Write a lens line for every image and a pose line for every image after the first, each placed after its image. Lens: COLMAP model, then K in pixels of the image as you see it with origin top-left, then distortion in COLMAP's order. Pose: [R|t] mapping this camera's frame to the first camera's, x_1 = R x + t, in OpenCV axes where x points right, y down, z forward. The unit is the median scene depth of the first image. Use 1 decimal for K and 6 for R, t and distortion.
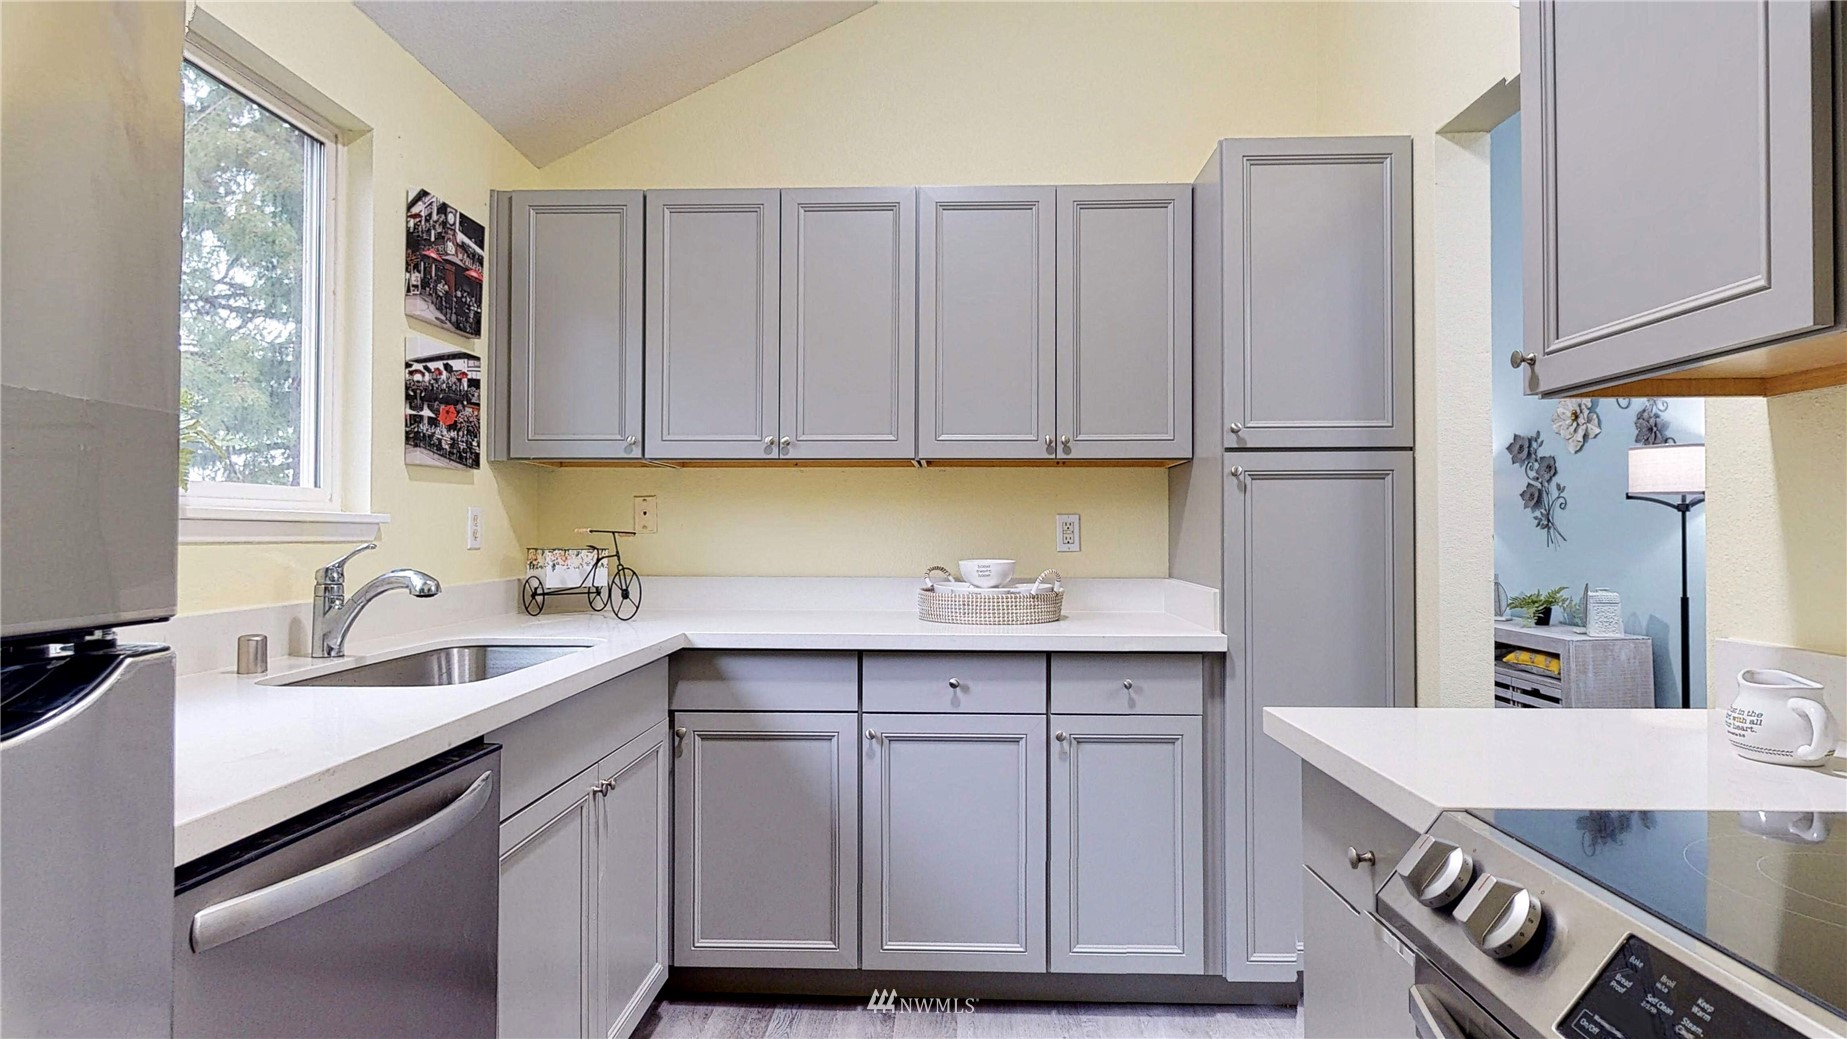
lens RADIAL K [[945.1, 0, 922.8], [0, 945.1, 516.6], [0, 0, 1]] dist [-0.003194, 0.000001]
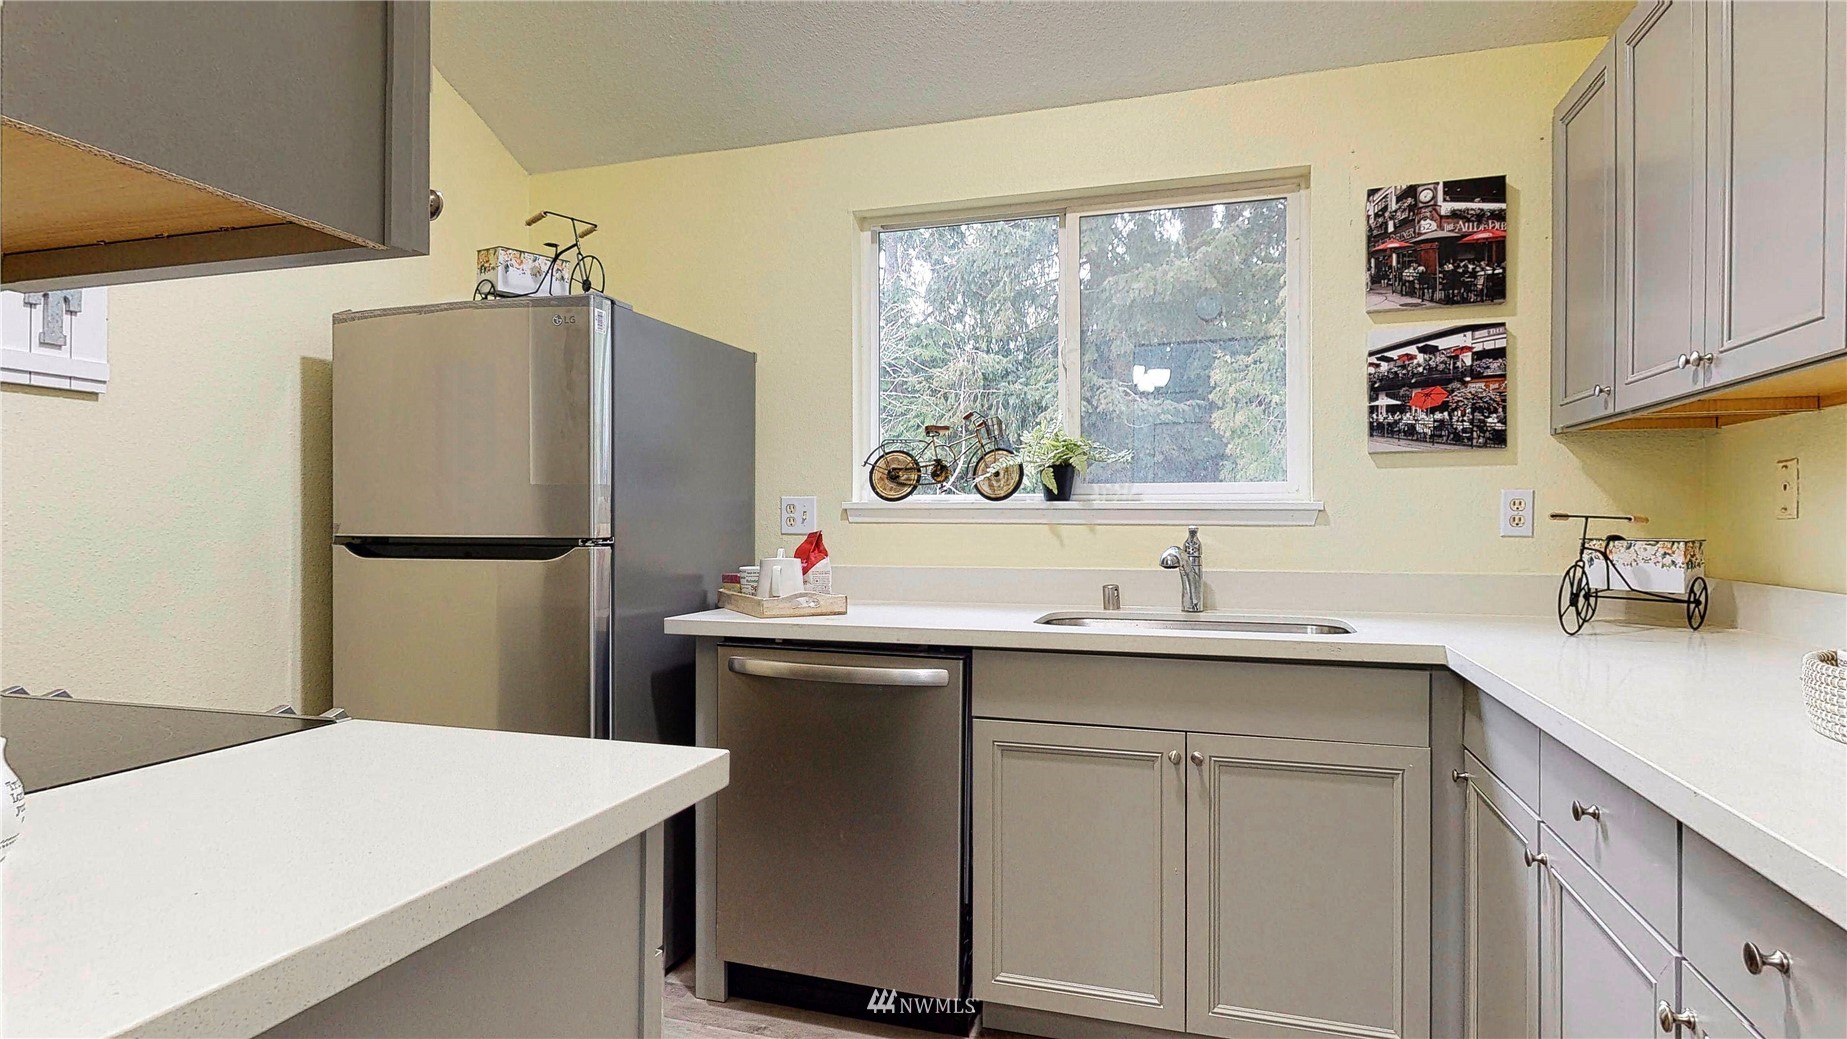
lens RADIAL K [[945.1, 0, 925.5], [0, 945.1, 523.2], [0, 0, 1]] dist [-0.003194, 0.000001]
pose [[-0.257042, 0.000380, -0.966400, 0.572424], [0.012199, 0.999922, -0.002851, 0.018744], [0.966323, -0.012522, -0.257026, 0.743445]]
